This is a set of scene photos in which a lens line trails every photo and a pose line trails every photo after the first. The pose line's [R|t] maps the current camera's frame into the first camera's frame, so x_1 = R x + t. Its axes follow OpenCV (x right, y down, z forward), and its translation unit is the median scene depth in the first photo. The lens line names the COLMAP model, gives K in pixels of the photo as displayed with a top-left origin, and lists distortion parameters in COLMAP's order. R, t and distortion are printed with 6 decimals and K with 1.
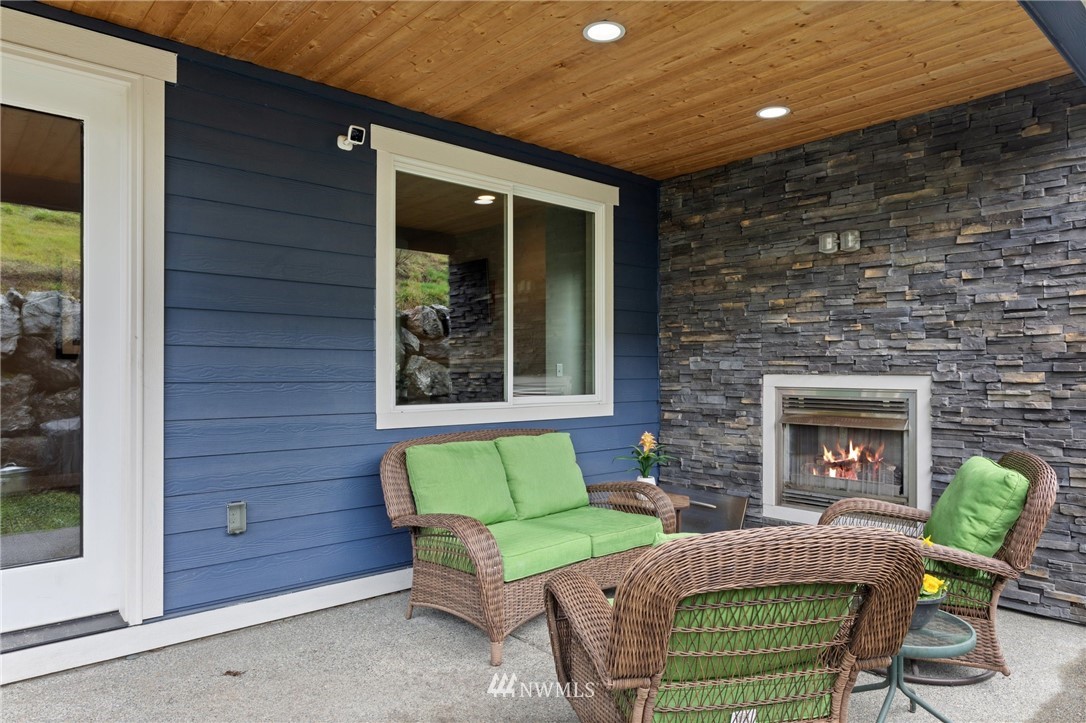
lens RADIAL K [[693.3, 0, 539.6], [0, 693.3, 367.4], [0, 0, 1]] dist [-0.001341, -0.000034]
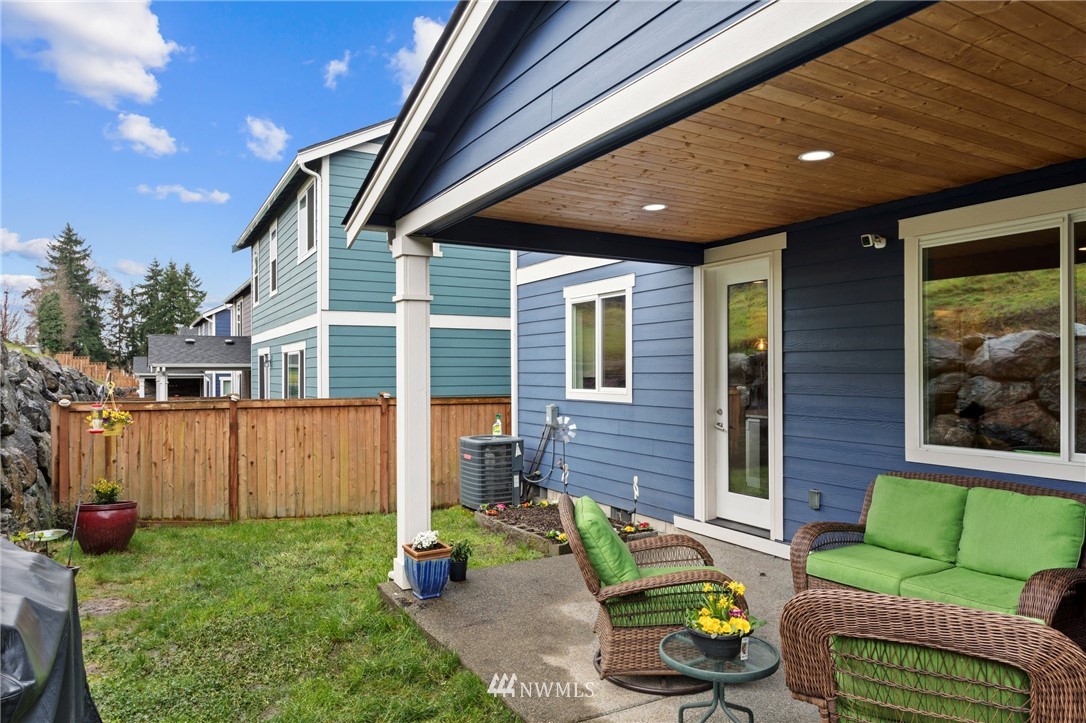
lens RADIAL K [[693.3, 0, 539.6], [0, 693.3, 367.4], [0, 0, 1]] dist [-0.001341, -0.000034]
pose [[-0.198830, -0.002289, -0.980031, 1.295233], [0.010756, 0.999932, -0.004517, -0.094087], [0.979975, -0.011439, -0.198792, 0.690528]]
